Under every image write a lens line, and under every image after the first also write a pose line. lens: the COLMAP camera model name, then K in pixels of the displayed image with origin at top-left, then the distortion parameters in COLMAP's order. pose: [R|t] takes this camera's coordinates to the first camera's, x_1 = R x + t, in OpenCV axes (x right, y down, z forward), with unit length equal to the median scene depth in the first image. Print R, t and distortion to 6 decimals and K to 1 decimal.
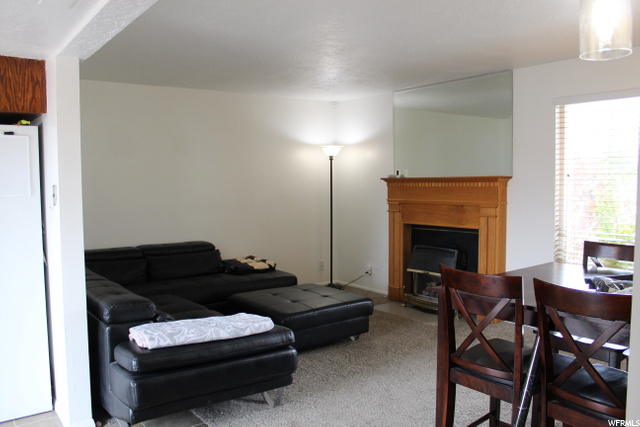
lens RADIAL K [[533.6, 0, 320.0], [0, 533.6, 213.5], [0, 0, 1]] dist [-0.174782, 0.159631]
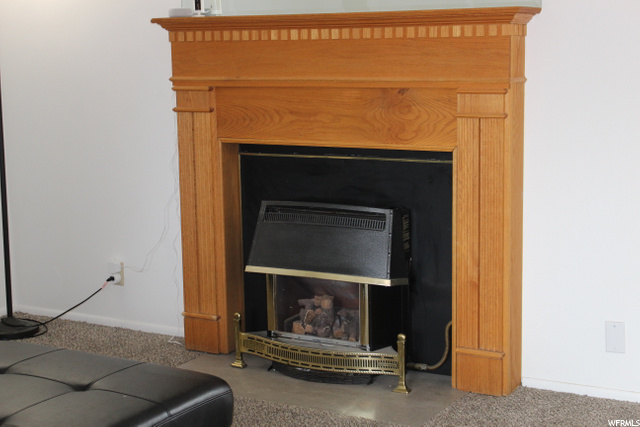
lens RADIAL K [[1142.6, 0, 320.0], [0, 1142.6, 213.5], [0, 0, 1]] dist [0.001380, 0.062497]
pose [[0.920057, -0.070852, 0.385325, -0.094760], [0.033883, 0.994217, 0.101909, -0.011581], [-0.390317, -0.080706, 0.917136, 0.261336]]
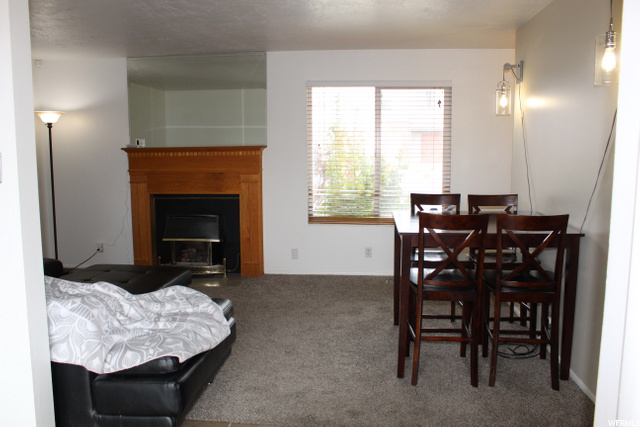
lens RADIAL K [[533.6, 0, 320.0], [0, 533.6, 213.5], [0, 0, 1]] dist [-0.174782, 0.159631]
pose [[0.674846, -0.082038, 0.733384, -0.368975], [0.041407, 0.996445, 0.073363, -0.003822], [-0.736796, -0.019142, 0.675844, 0.115359]]
